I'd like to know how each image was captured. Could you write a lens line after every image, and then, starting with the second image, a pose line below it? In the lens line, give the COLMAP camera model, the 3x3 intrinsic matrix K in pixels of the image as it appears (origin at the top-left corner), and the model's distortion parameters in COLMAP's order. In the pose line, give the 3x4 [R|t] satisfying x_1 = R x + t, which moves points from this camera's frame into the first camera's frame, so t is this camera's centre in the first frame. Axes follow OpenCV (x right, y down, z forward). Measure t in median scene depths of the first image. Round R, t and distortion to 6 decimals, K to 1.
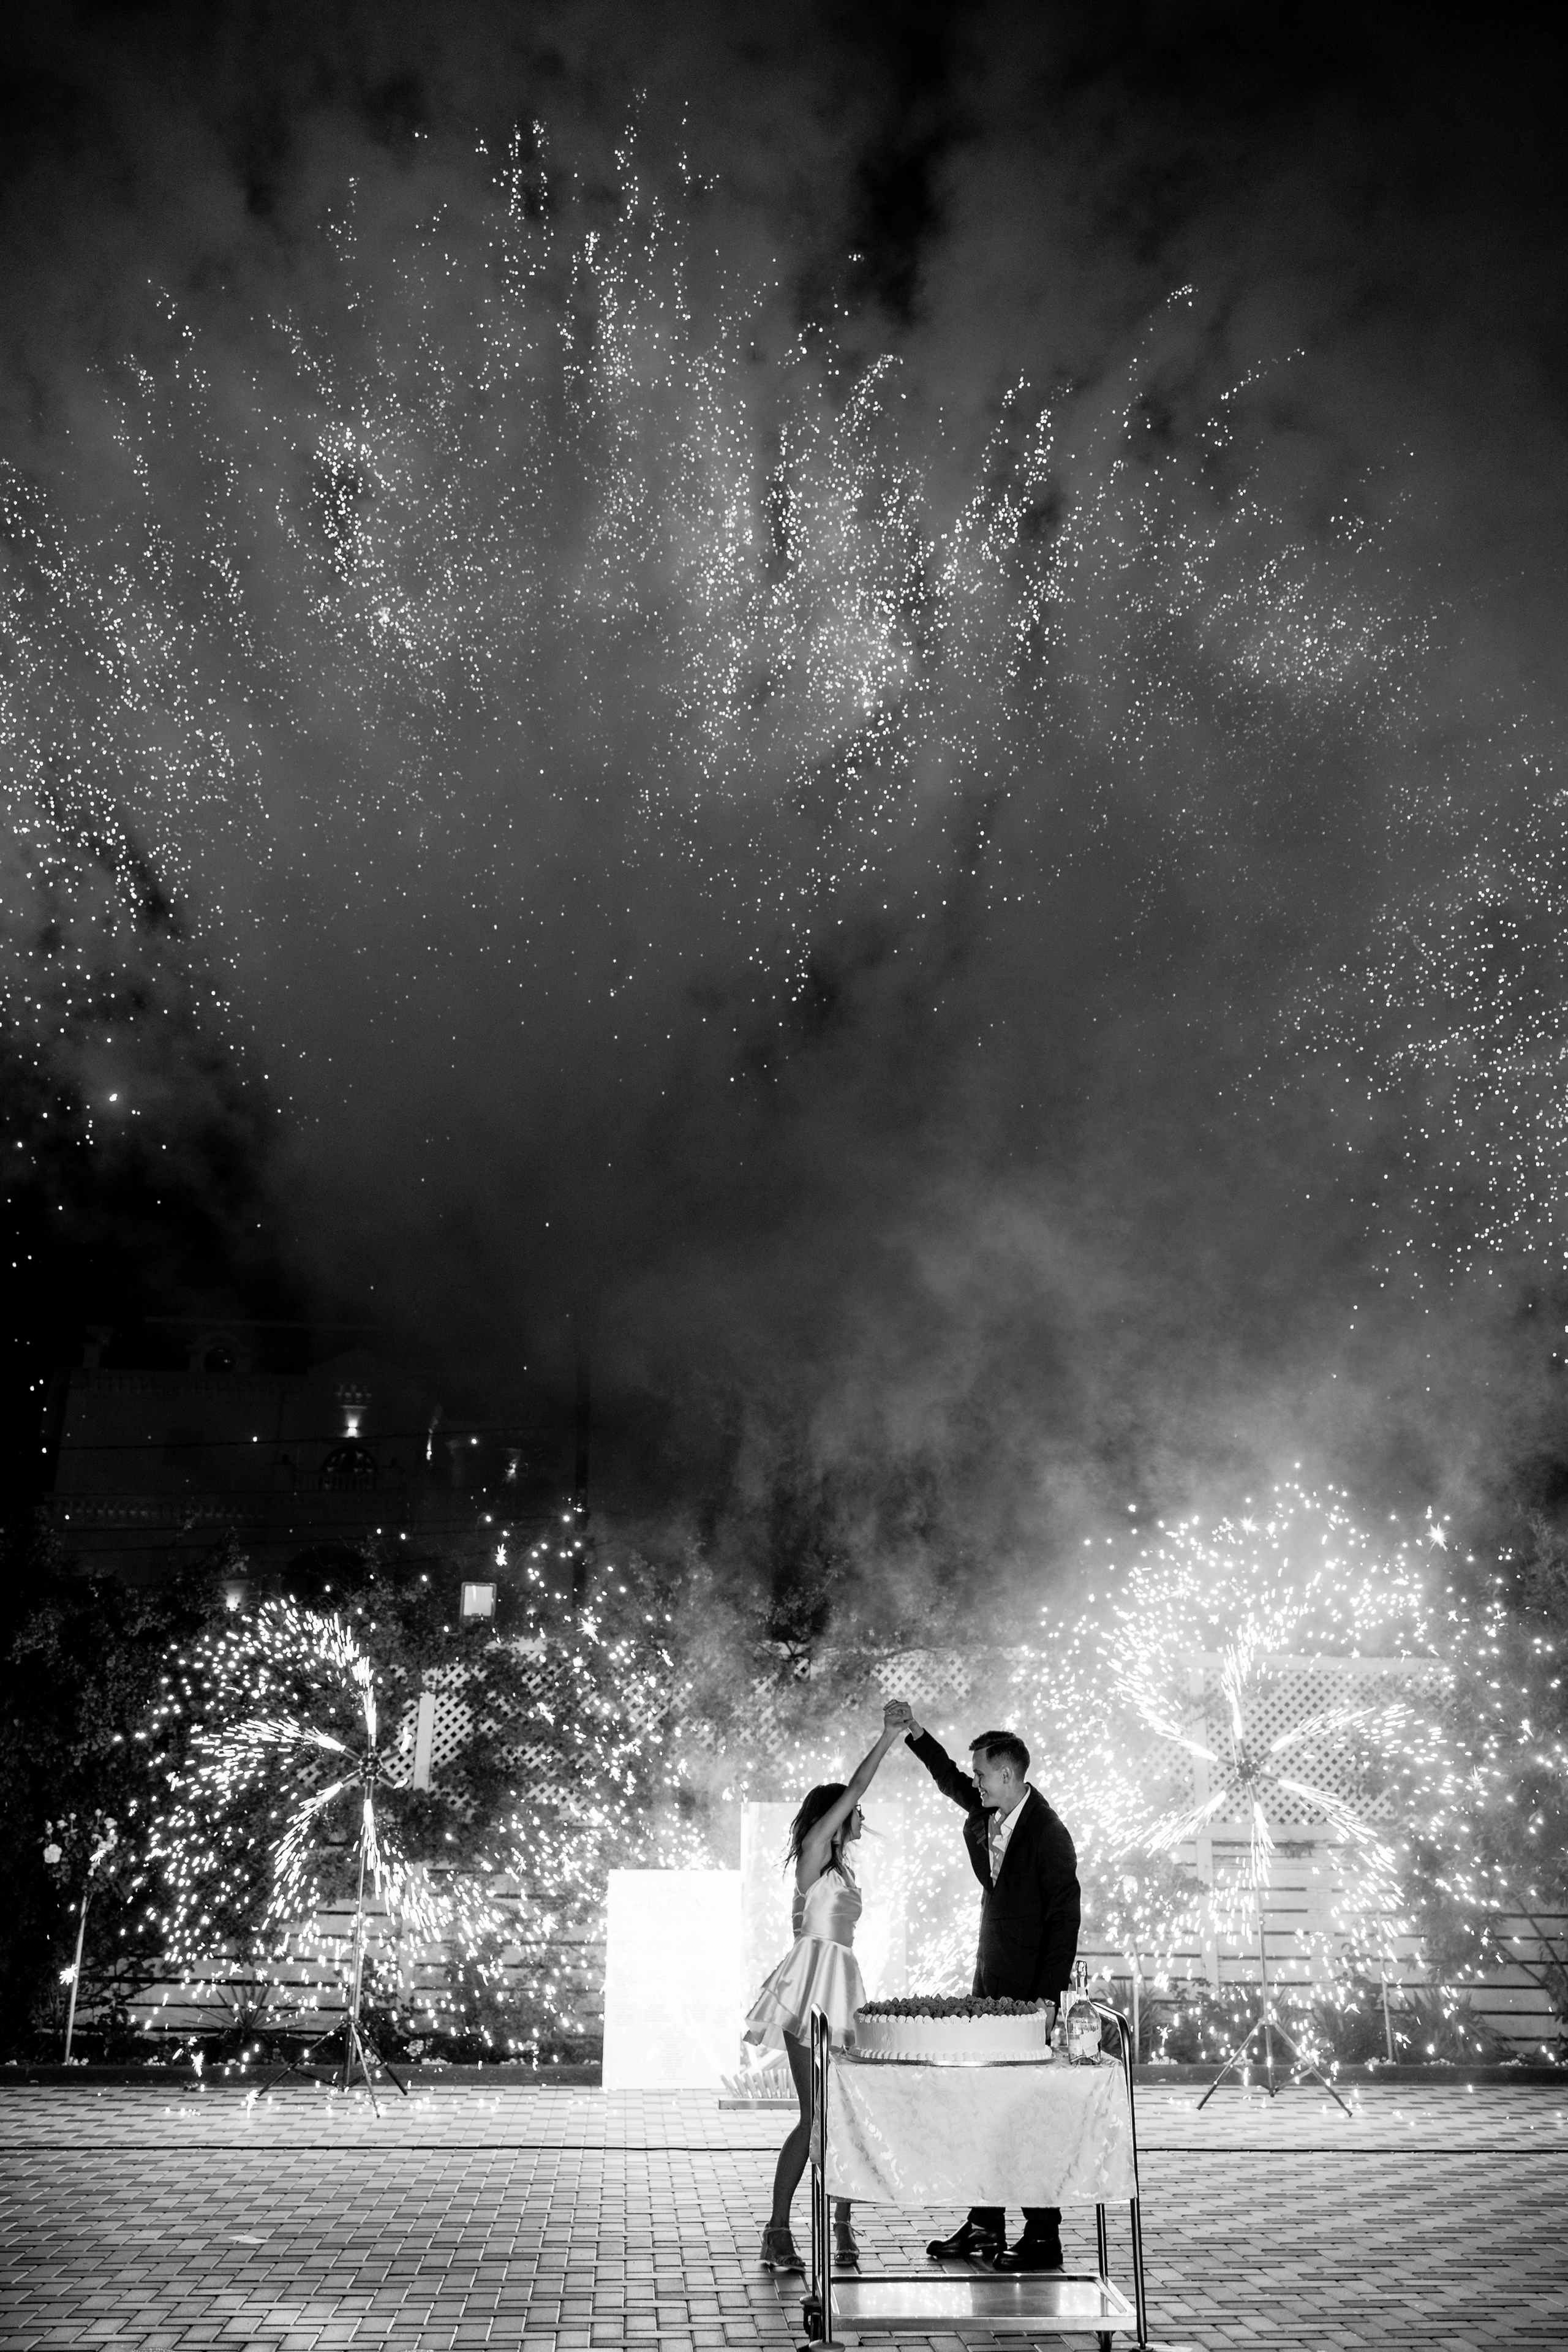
lens RADIAL K [[1951.5, 0, 778.4], [0, 1951.5, 1161.7], [0, 0, 1]] dist [0.006285, 0.004570]
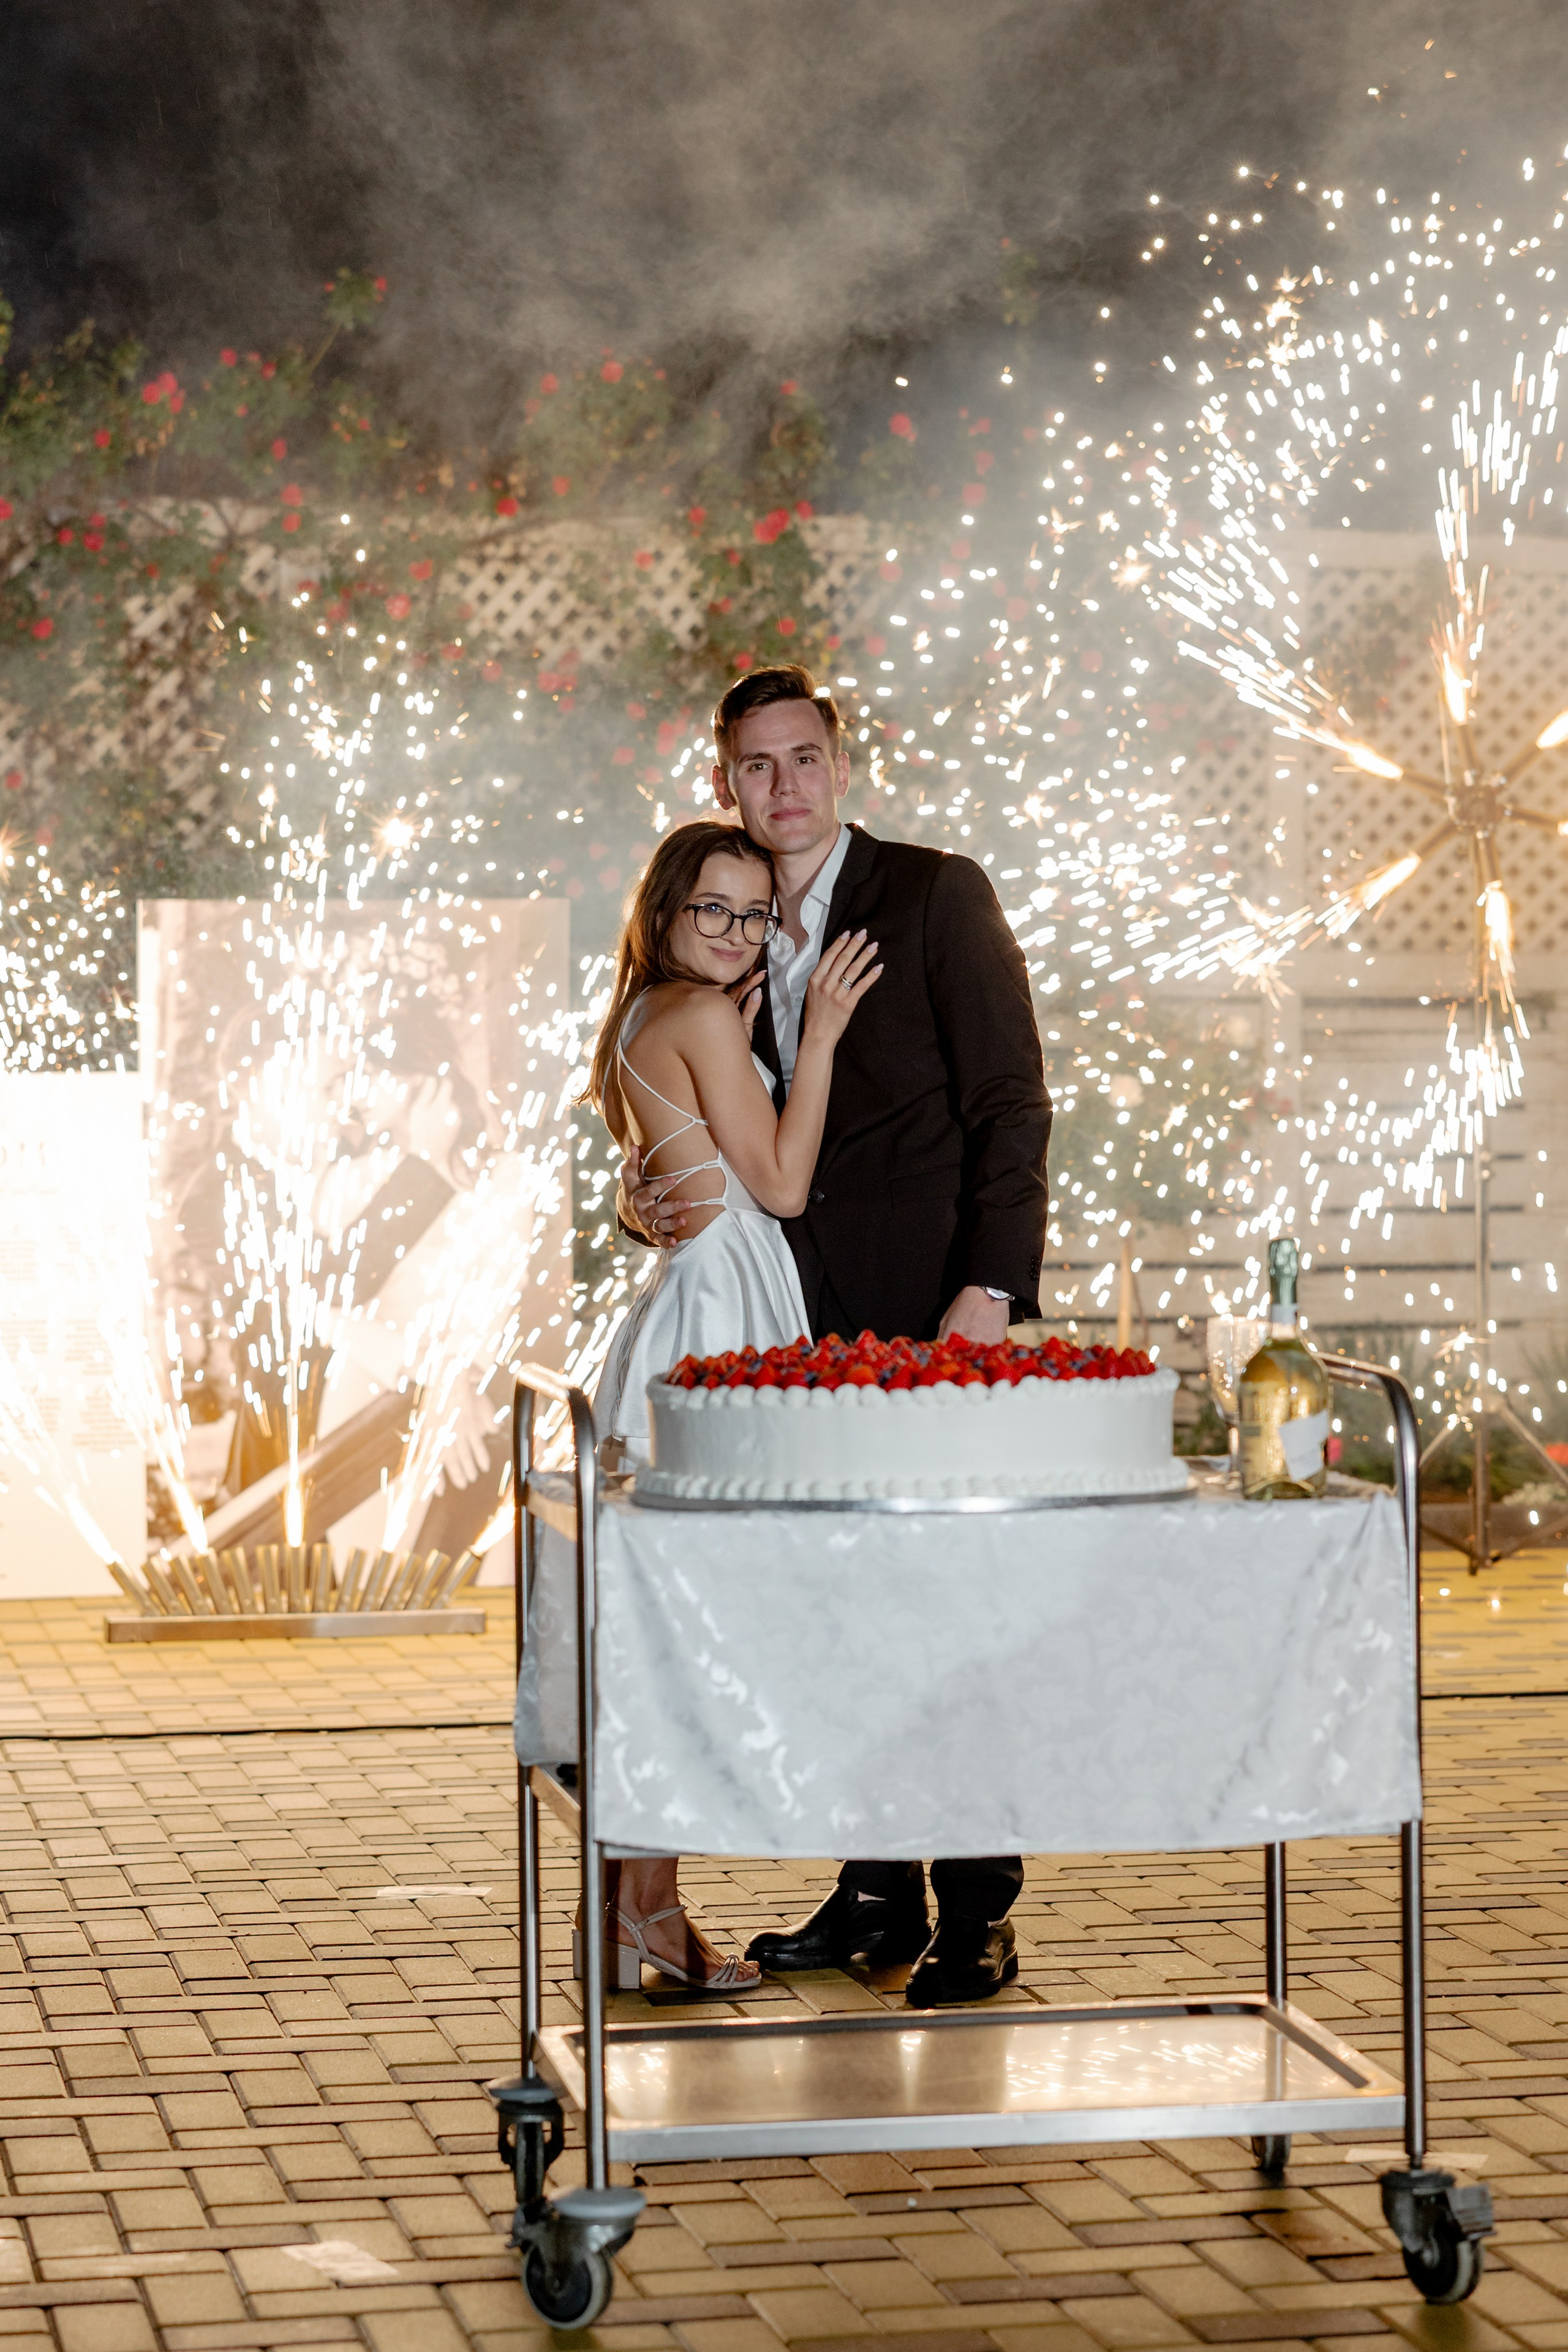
lens RADIAL K [[5036.3, 0, 716.7], [0, 5036.3, 1120.6], [0, 0, 1]] dist [0.020090, 0.133003]
pose [[0.991763, -0.015294, 0.127172, -0.043413], [-0.029171, 0.939787, 0.340513, 0.049190], [-0.124723, -0.341418, 0.931600, 0.101095]]
